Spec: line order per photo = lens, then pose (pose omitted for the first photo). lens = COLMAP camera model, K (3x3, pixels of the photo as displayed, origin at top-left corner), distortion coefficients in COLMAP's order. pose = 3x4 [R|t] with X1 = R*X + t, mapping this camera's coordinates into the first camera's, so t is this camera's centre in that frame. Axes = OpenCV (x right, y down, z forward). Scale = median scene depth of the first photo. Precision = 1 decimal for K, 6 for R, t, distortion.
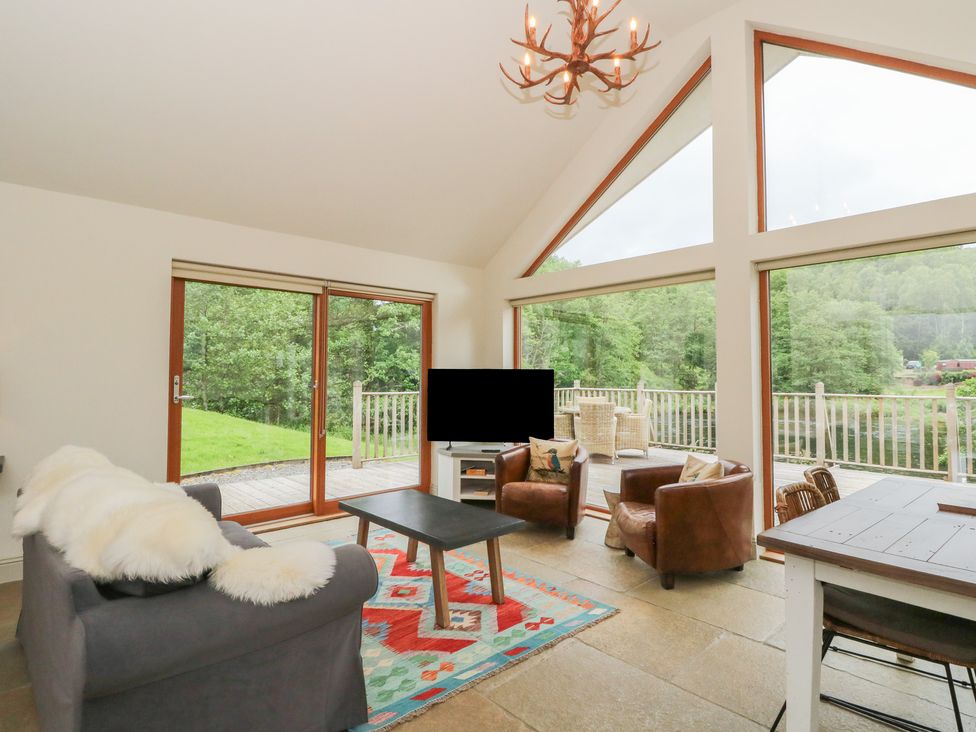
lens RADIAL K [[514.1, 0, 496.0], [0, 514.1, 358.1], [0, 0, 1]] dist [0.006306, -0.017051]
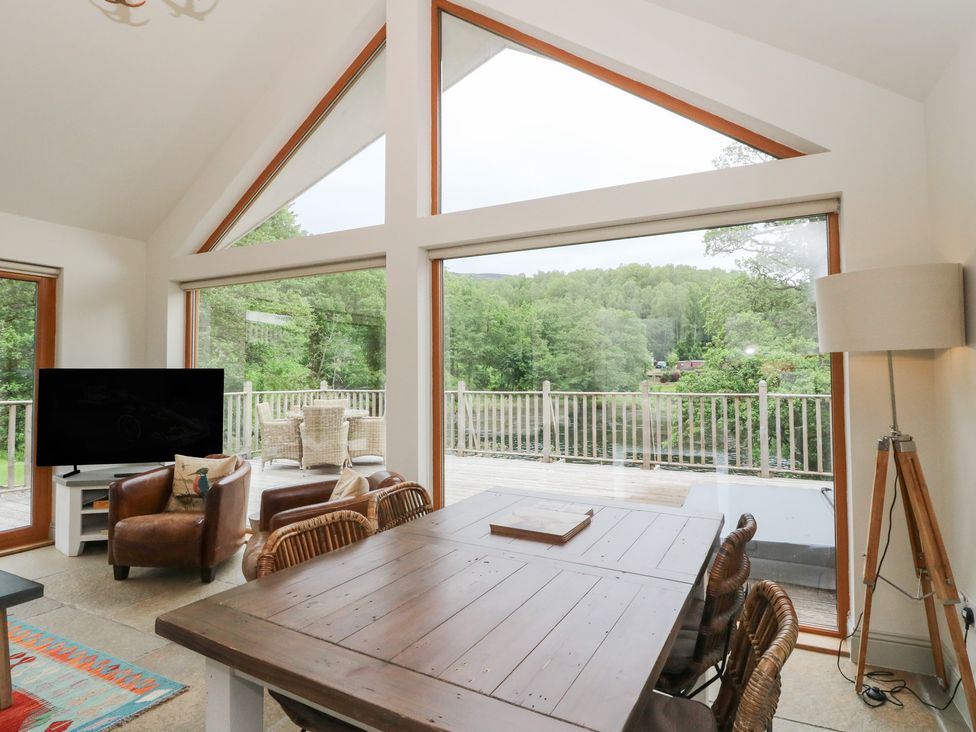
lens RADIAL K [[524.5, 0, 492.2], [0, 524.5, 356.8], [0, 0, 1]] dist [0.001341, -0.015471]
pose [[0.933190, 0.005248, 0.359345, 0.211908], [-0.004352, 0.999985, -0.003304, 0.004049], [-0.359357, 0.001519, 0.933199, 0.072763]]
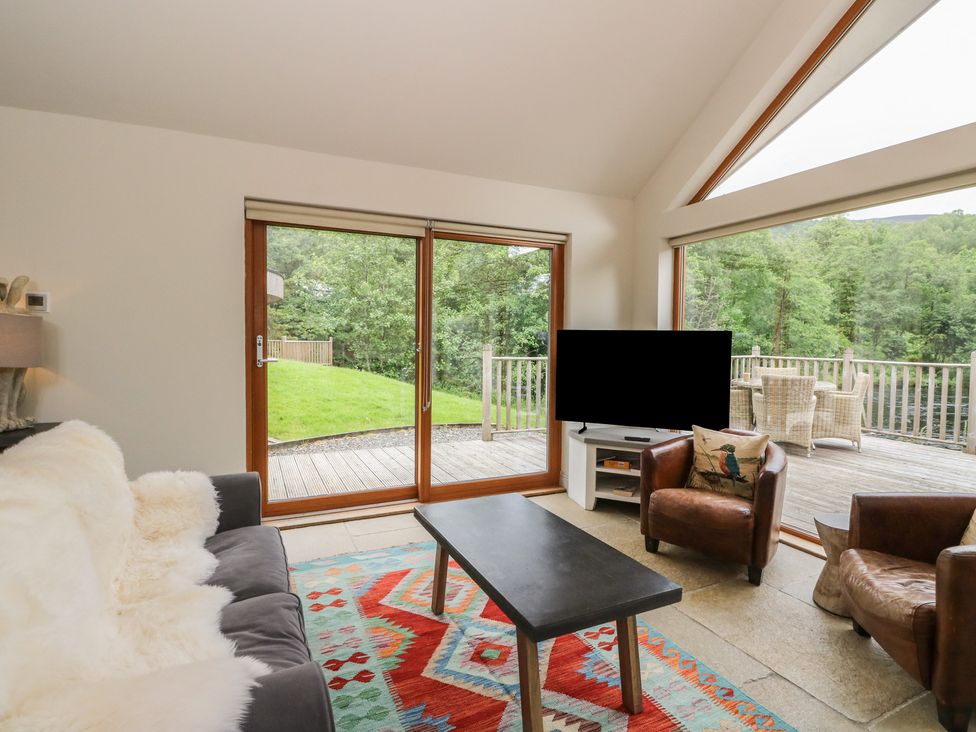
lens RADIAL K [[507.6, 0, 494.1], [0, 507.6, 355.9], [0, 0, 1]] dist [0.002513, -0.016180]
pose [[0.952759, 0.018818, -0.303145, 0.013010], [0.001264, 0.997825, 0.065912, 0.009839], [0.303726, -0.063182, 0.950662, 0.232935]]
